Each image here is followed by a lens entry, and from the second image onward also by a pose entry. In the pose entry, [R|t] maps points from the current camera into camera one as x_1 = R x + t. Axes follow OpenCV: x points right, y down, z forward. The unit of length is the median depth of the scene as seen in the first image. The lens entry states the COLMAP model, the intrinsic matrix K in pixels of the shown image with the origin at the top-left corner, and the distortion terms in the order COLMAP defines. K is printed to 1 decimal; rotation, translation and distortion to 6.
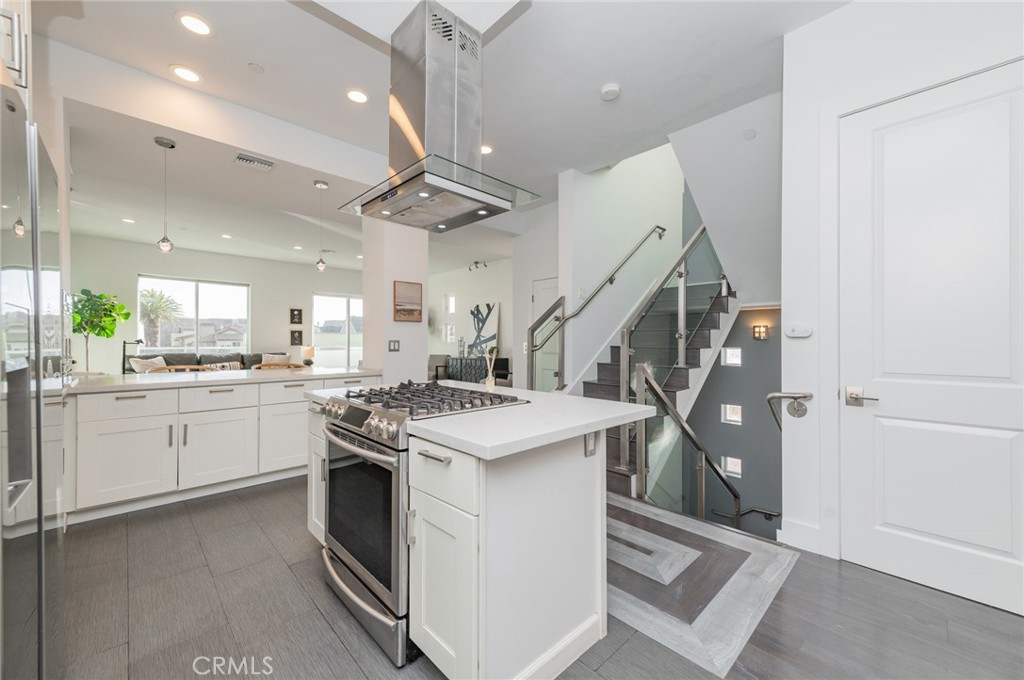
lens RADIAL K [[405.4, 0, 512.6], [0, 405.4, 343.5], [0, 0, 1]] dist [0.012015, -0.001466]
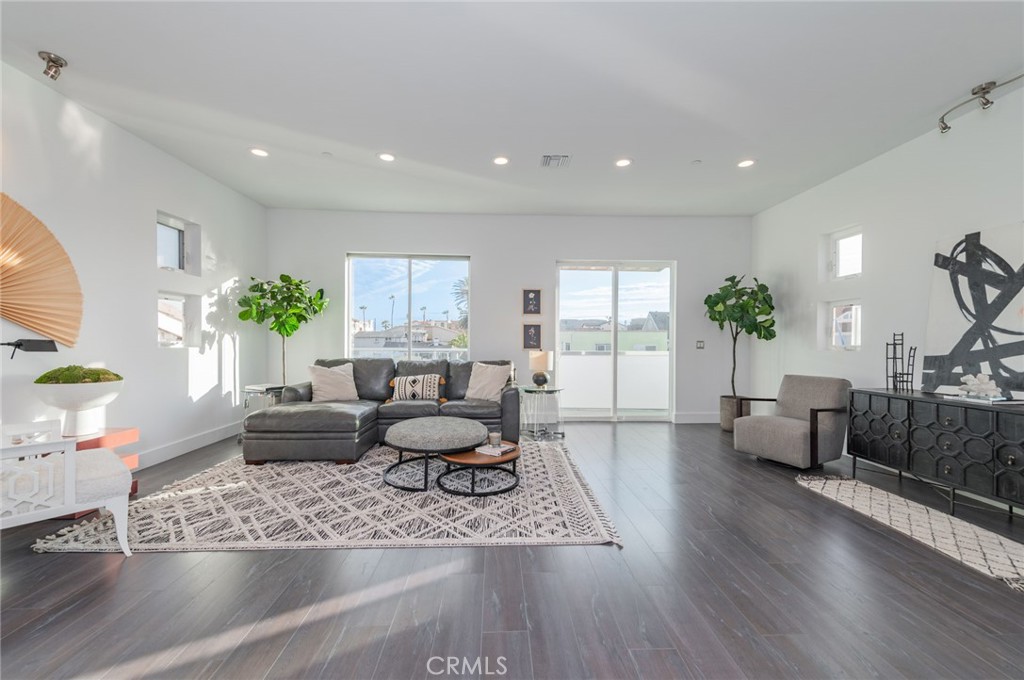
lens RADIAL K [[405.4, 0, 513.0], [0, 405.4, 341.7], [0, 0, 1]] dist [0.012015, -0.001466]
pose [[0.742055, 0.008614, -0.670284, -0.139523], [-0.009177, 0.999954, 0.002691, -0.007109], [0.670276, 0.004154, 0.742100, 0.522518]]
